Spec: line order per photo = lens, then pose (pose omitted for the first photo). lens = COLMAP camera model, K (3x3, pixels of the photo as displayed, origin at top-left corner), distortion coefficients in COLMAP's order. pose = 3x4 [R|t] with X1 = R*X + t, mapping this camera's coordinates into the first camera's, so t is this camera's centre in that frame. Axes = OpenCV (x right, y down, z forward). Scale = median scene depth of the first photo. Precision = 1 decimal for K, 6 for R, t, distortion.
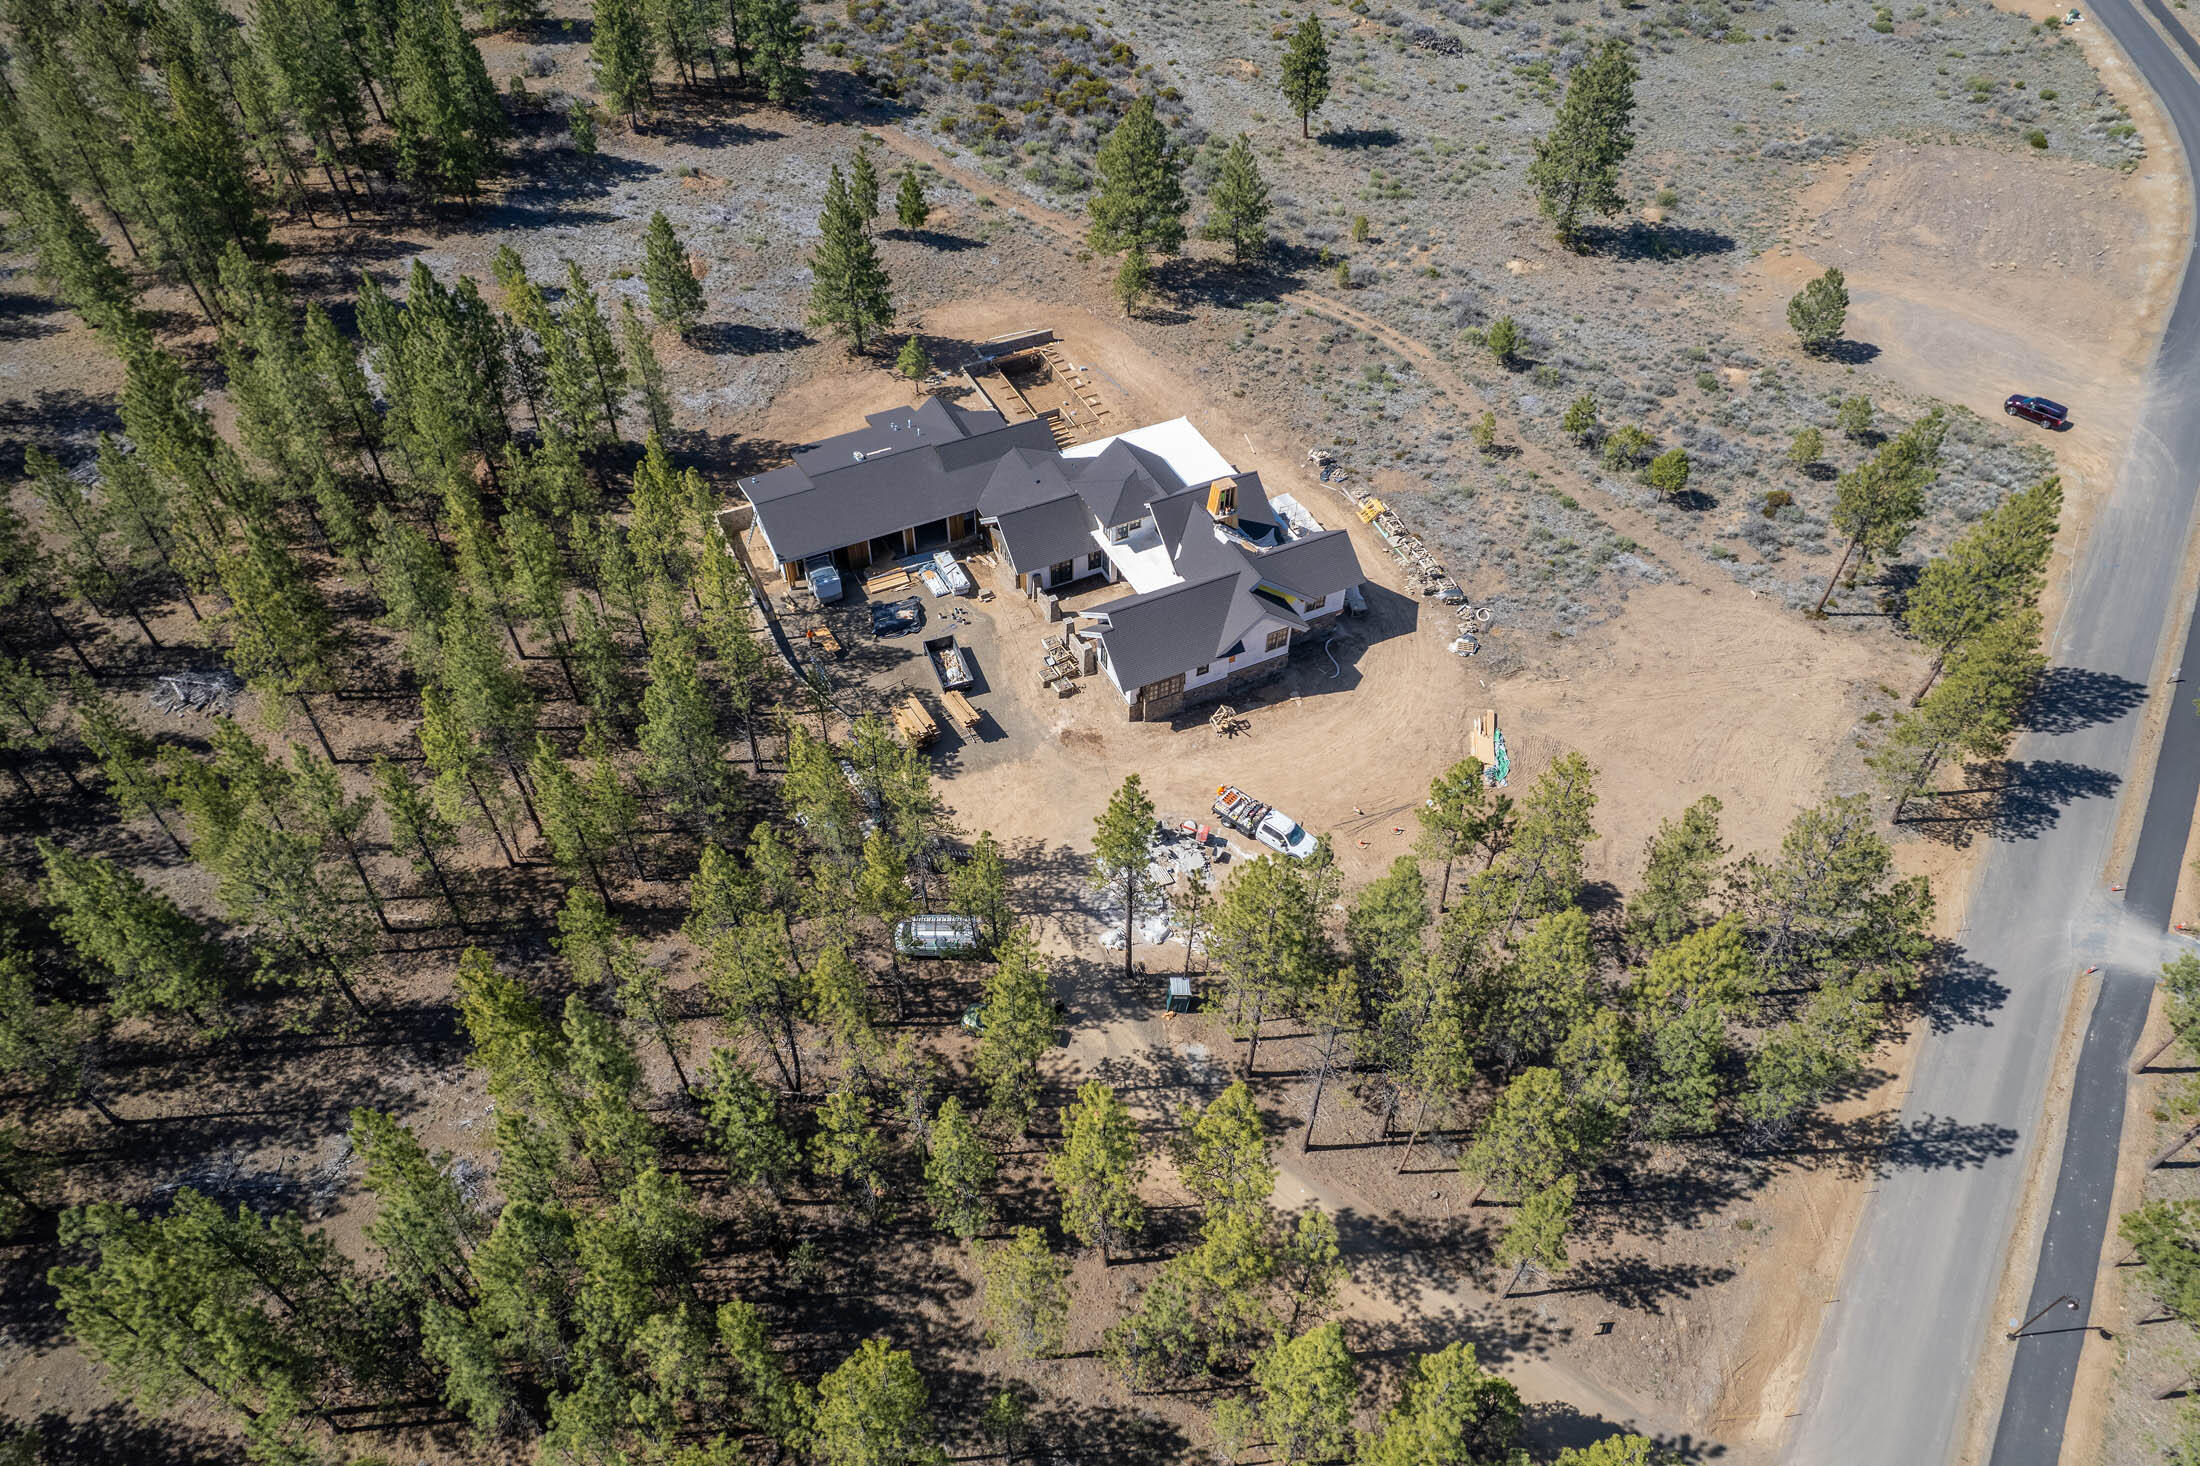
lens RADIAL K [[1404.5, 0, 1100.9], [0, 1404.5, 737.0], [0, 0, 1]] dist [-0.074128, 0.064387]
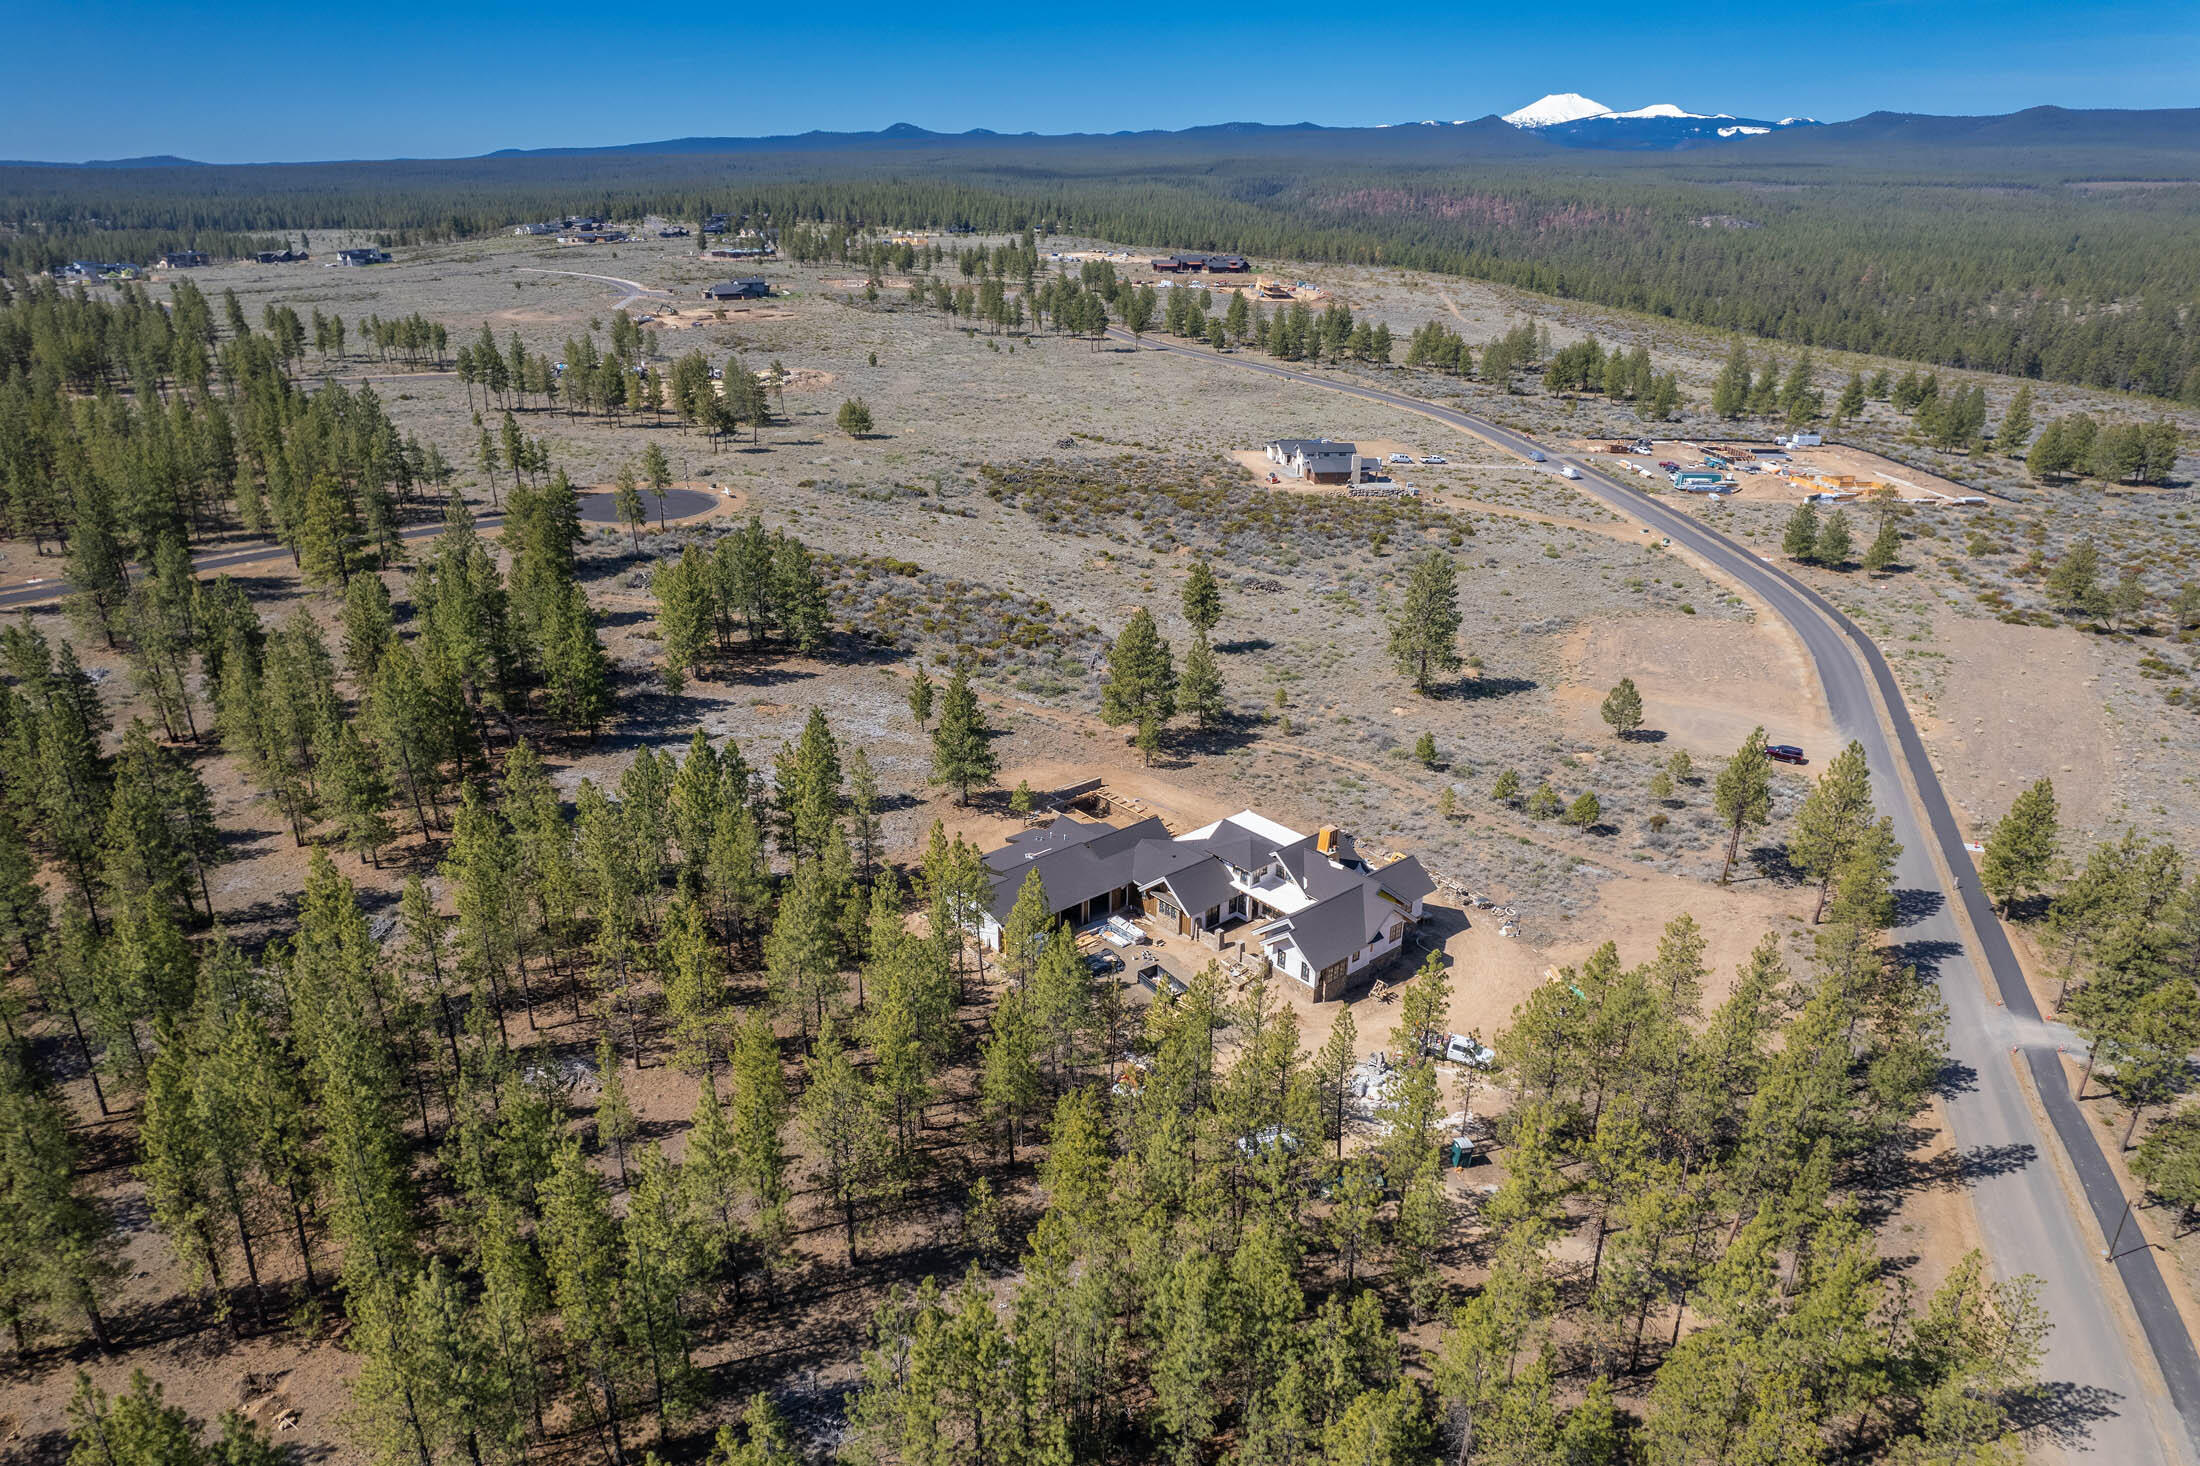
lens RADIAL K [[1404.5, 0, 1098.1], [0, 1404.5, 738.3], [0, 0, 1]] dist [-0.074128, 0.064387]
pose [[0.967921, -0.094508, 0.232801, -0.408192], [0.181212, 0.904408, -0.386275, 0.209246], [-0.174041, 0.416070, 0.892522, -0.195445]]
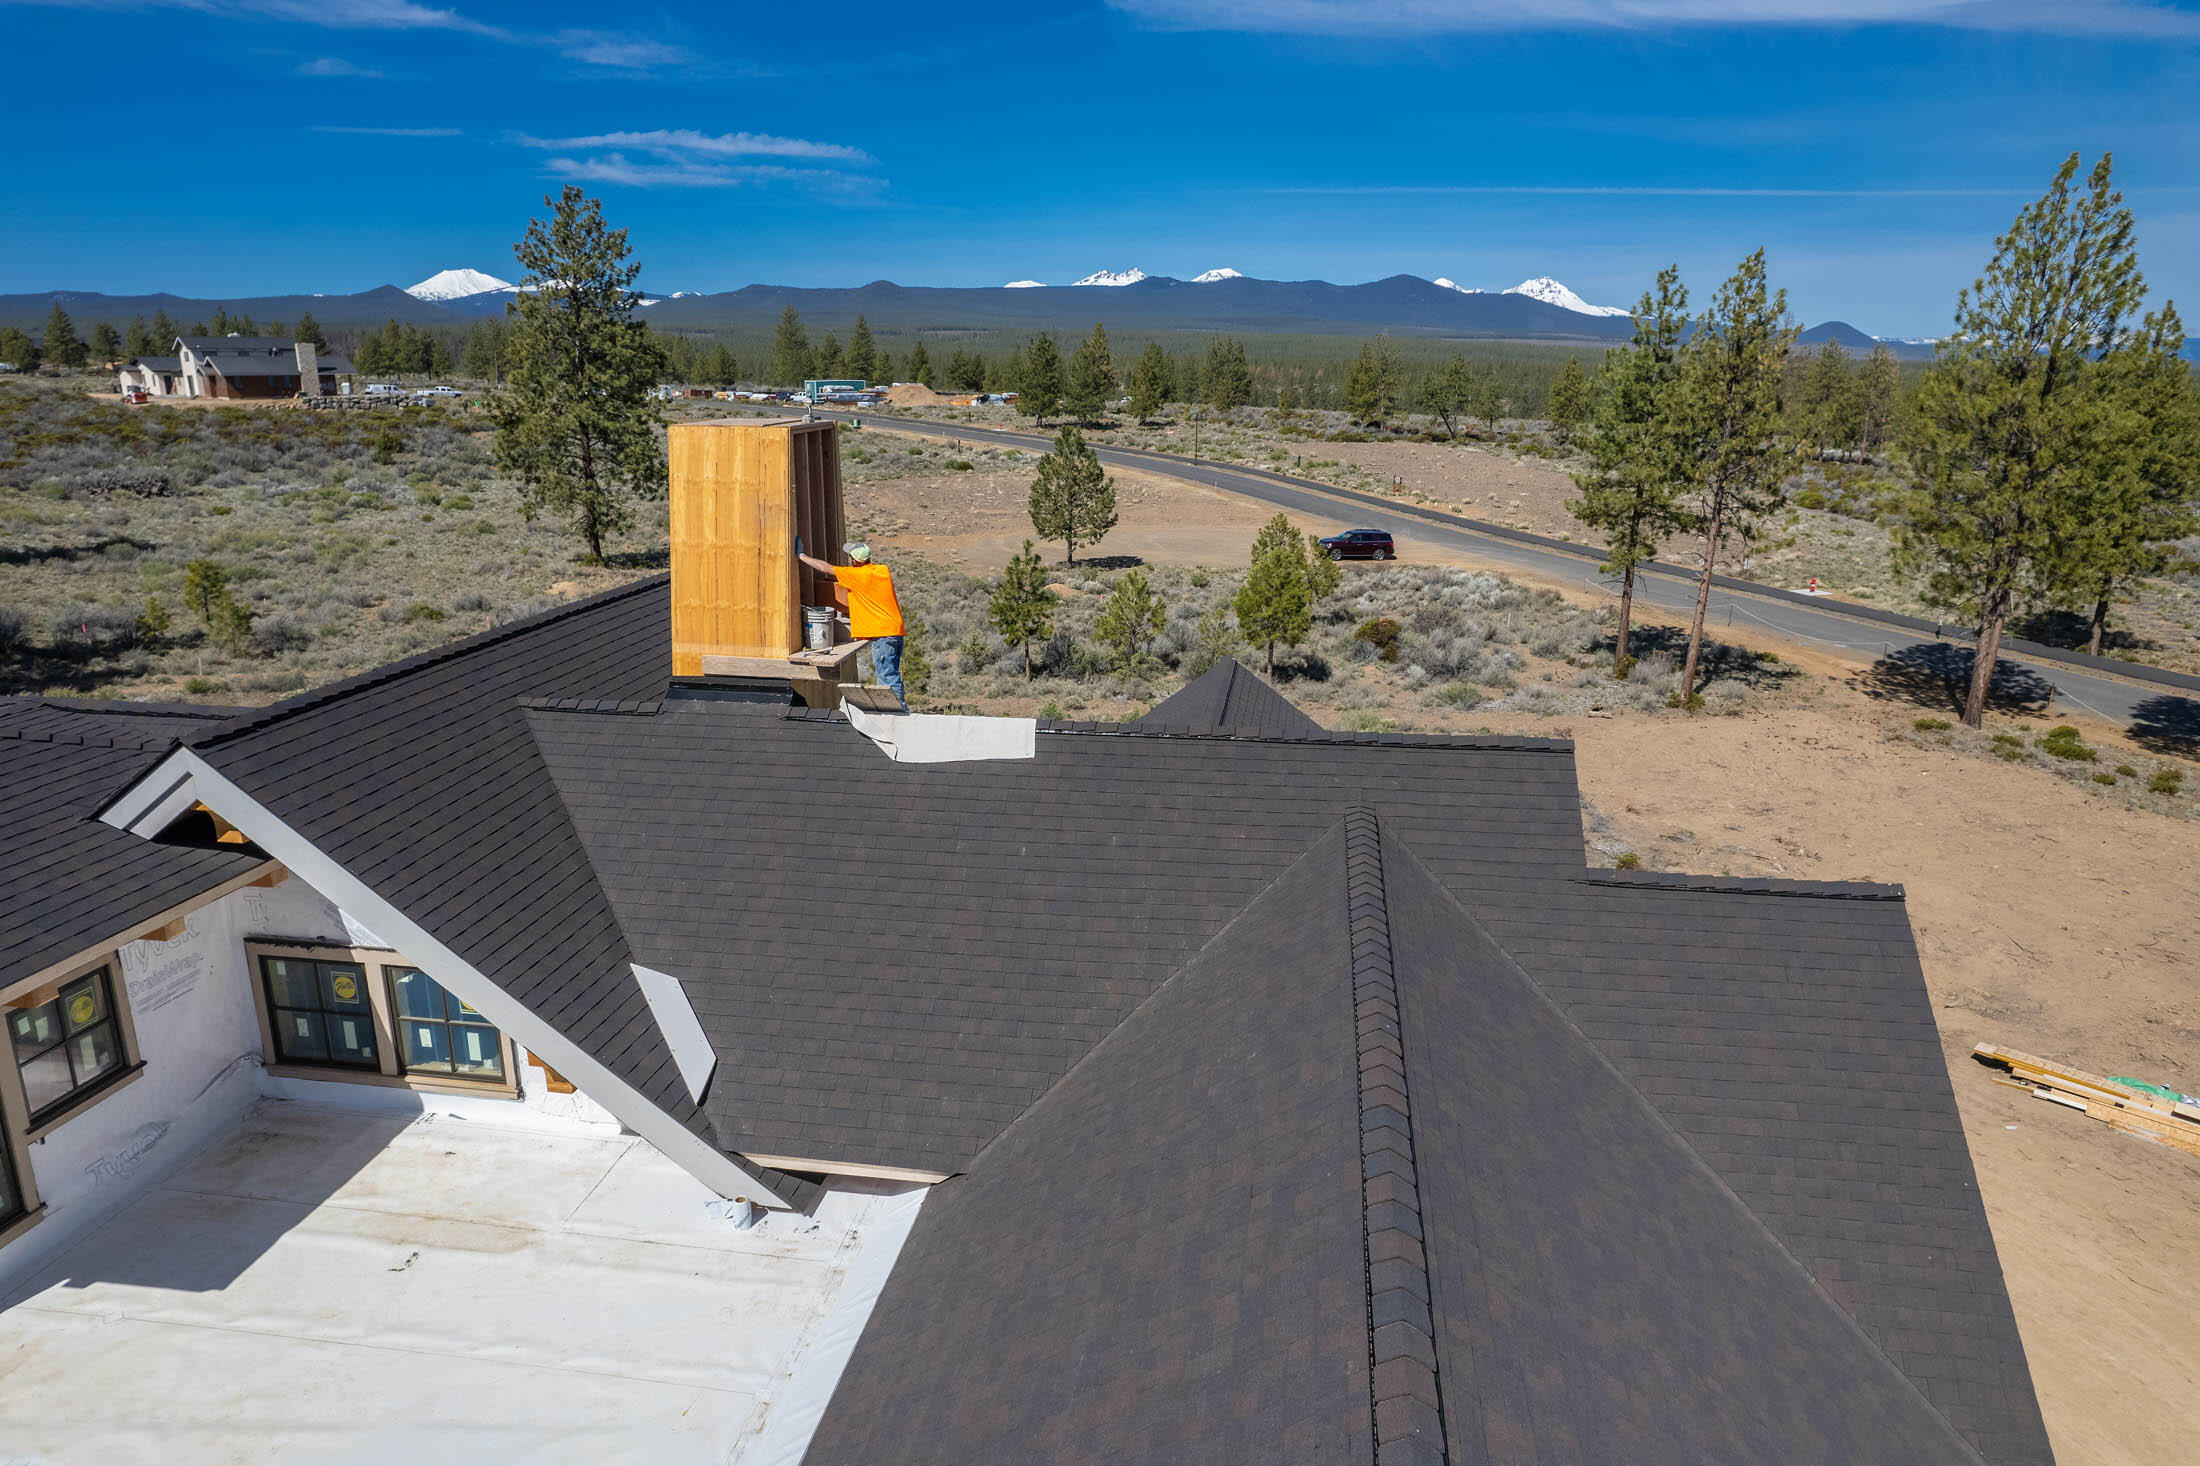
lens RADIAL K [[1404.5, 0, 1099.0], [0, 1404.5, 747.7], [0, 0, 1]] dist [-0.074128, 0.064387]
pose [[0.569902, -0.228613, 0.789270, -0.006512], [0.594380, 0.777917, -0.203855, -0.101771], [-0.567383, 0.585304, 0.579220, 0.859421]]
